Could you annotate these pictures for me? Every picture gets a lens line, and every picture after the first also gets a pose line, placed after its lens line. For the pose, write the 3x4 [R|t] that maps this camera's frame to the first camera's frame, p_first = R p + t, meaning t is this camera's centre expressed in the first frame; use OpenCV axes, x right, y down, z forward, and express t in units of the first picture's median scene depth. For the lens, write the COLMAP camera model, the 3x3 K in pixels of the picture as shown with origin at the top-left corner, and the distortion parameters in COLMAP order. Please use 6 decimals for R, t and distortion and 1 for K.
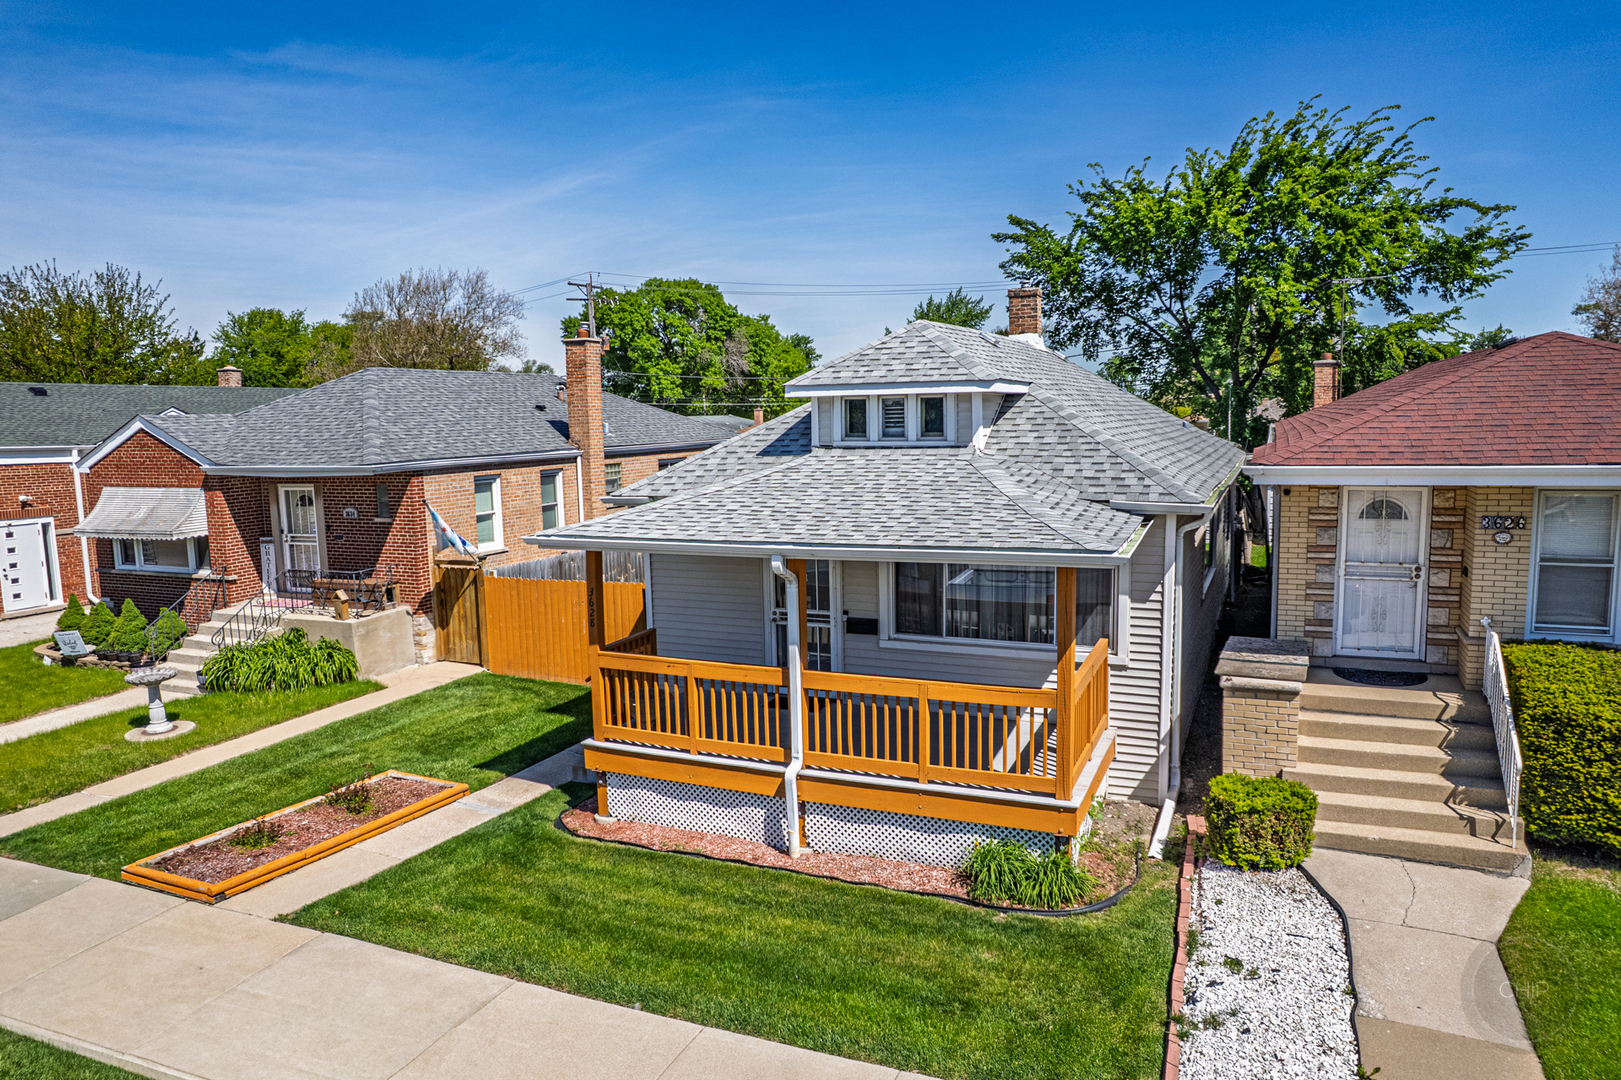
lens RADIAL K [[1071.3, 0, 834.1], [0, 1071.3, 541.5], [0, 0, 1]] dist [-0.072282, 0.058613]
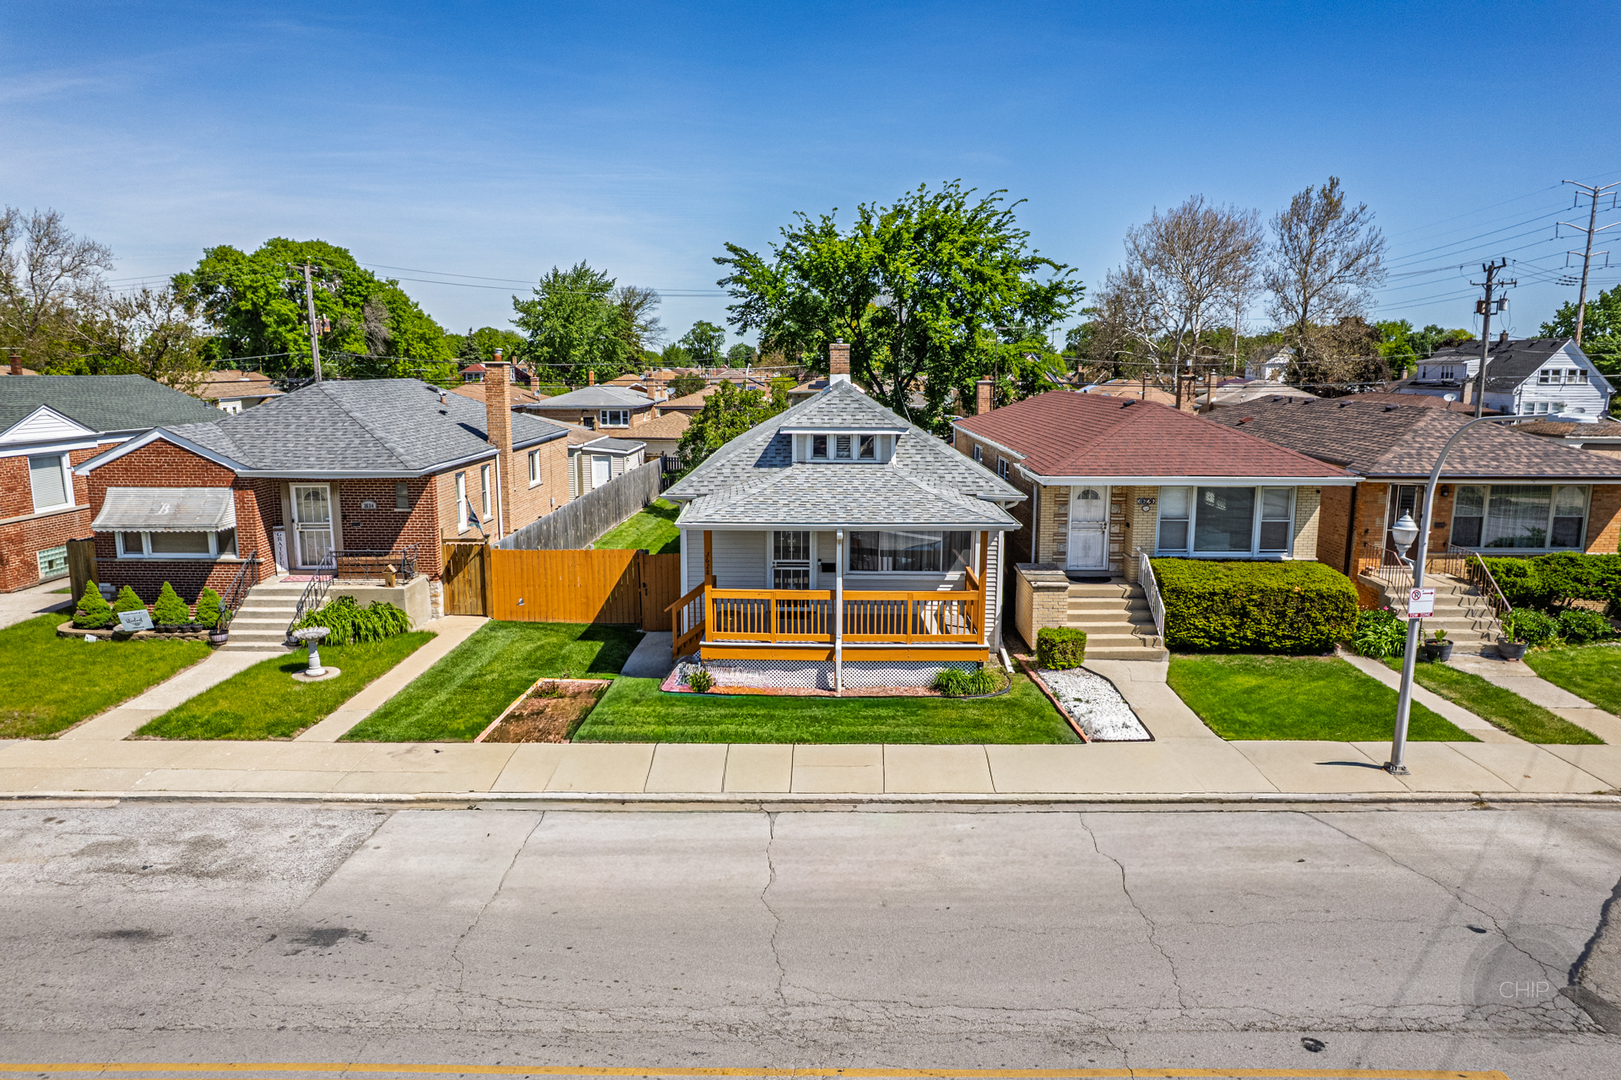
lens RADIAL K [[1071.3, 0, 834.1], [0, 1071.3, 541.5], [0, 0, 1]] dist [-0.072282, 0.058613]
pose [[0.917202, -0.040725, 0.396335, -0.598325], [0.023053, 0.998520, 0.049252, -0.043986], [-0.397755, -0.036038, 0.916784, -0.538516]]
